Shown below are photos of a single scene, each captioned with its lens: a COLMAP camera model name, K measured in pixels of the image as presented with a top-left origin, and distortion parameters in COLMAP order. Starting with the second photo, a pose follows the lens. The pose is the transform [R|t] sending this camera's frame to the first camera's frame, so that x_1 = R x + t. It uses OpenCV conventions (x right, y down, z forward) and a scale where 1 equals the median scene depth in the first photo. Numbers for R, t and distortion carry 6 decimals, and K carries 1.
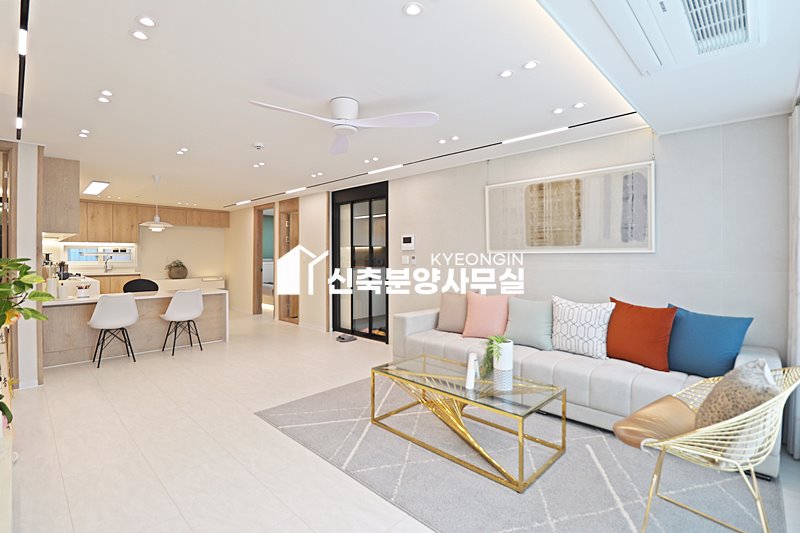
lens RADIAL K [[377.8, 0, 397.4], [0, 377.8, 264.5], [0, 0, 1]] dist [-0.000422, -0.000180]
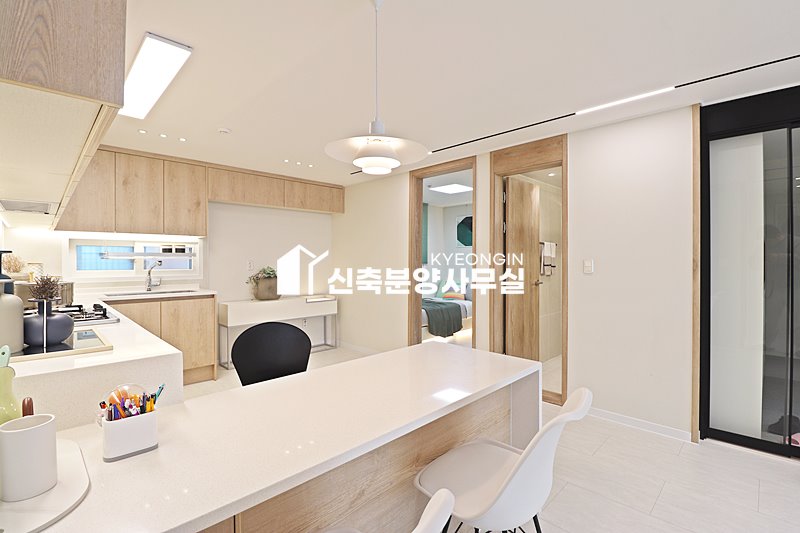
lens RADIAL K [[377.8, 0, 403.1], [0, 377.8, 263.8], [0, 0, 1]] dist [-0.000422, -0.000180]
pose [[0.999937, -0.002447, 0.010931, -0.423872], [0.002542, 0.999959, -0.008649, -0.012069], [-0.010909, 0.008676, 0.999903, 0.472240]]
